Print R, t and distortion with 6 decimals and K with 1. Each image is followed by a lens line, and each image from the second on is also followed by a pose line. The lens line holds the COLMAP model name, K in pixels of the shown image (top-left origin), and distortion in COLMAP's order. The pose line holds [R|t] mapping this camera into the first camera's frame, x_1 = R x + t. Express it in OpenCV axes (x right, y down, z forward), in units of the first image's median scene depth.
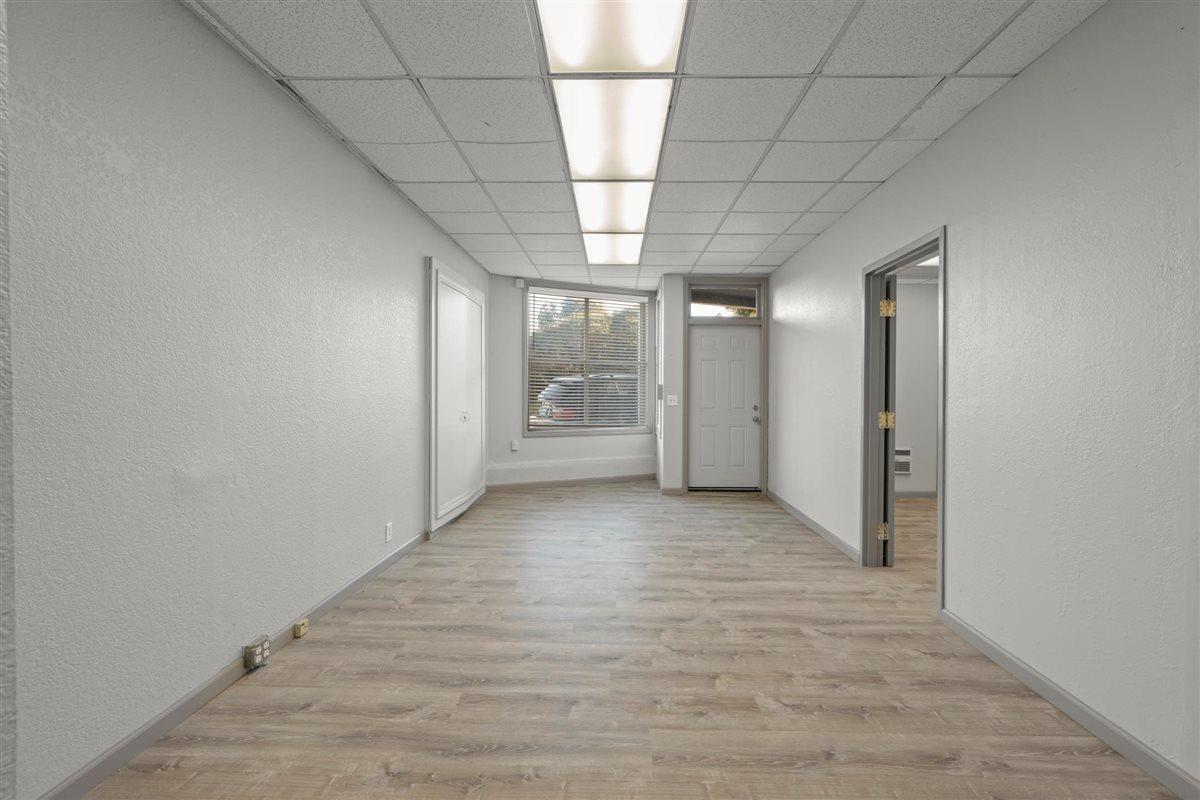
lens RADIAL K [[546.6, 0, 602.8], [0, 546.6, 397.5], [0, 0, 1]] dist [-0.005293, 0.001202]
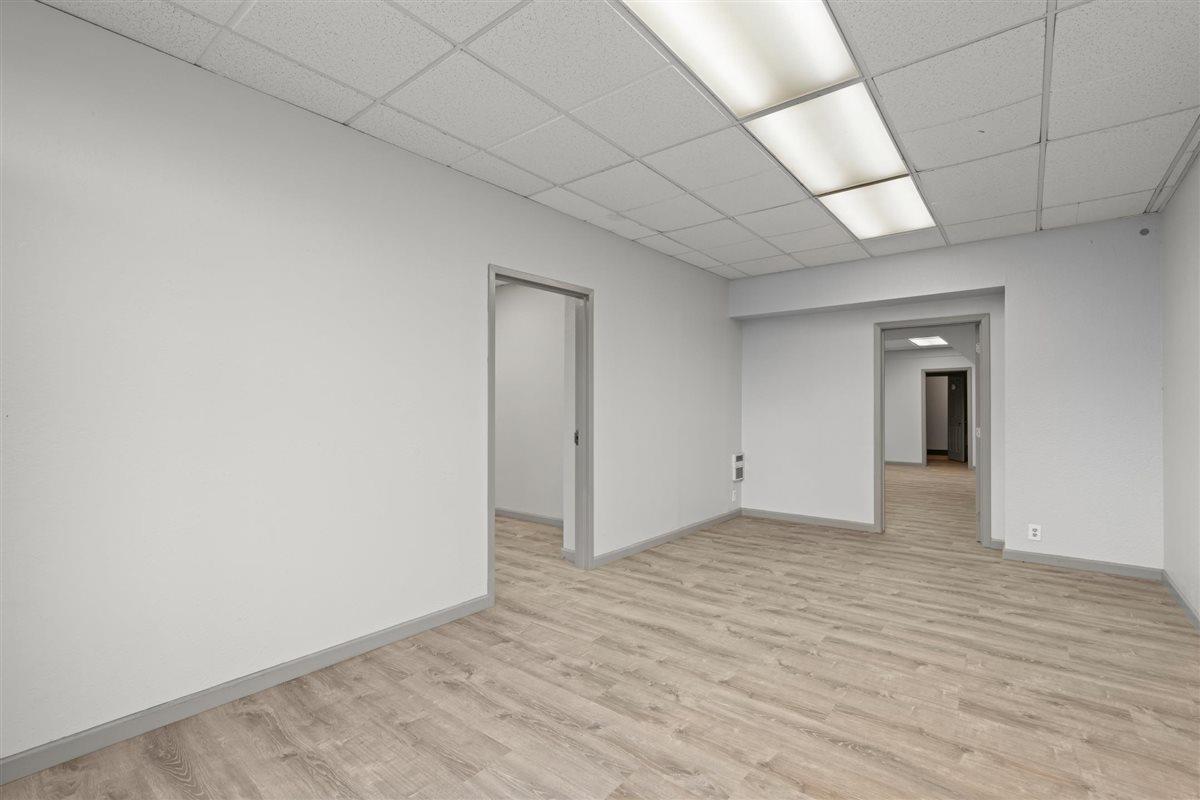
lens RADIAL K [[546.6, 0, 593.1], [0, 546.6, 404.6], [0, 0, 1]] dist [-0.005293, 0.001202]
pose [[-0.795922, -0.005338, 0.605376, -0.257439], [-0.000352, 0.999965, 0.008355, -0.031034], [-0.605399, 0.006437, -0.795896, 2.274932]]
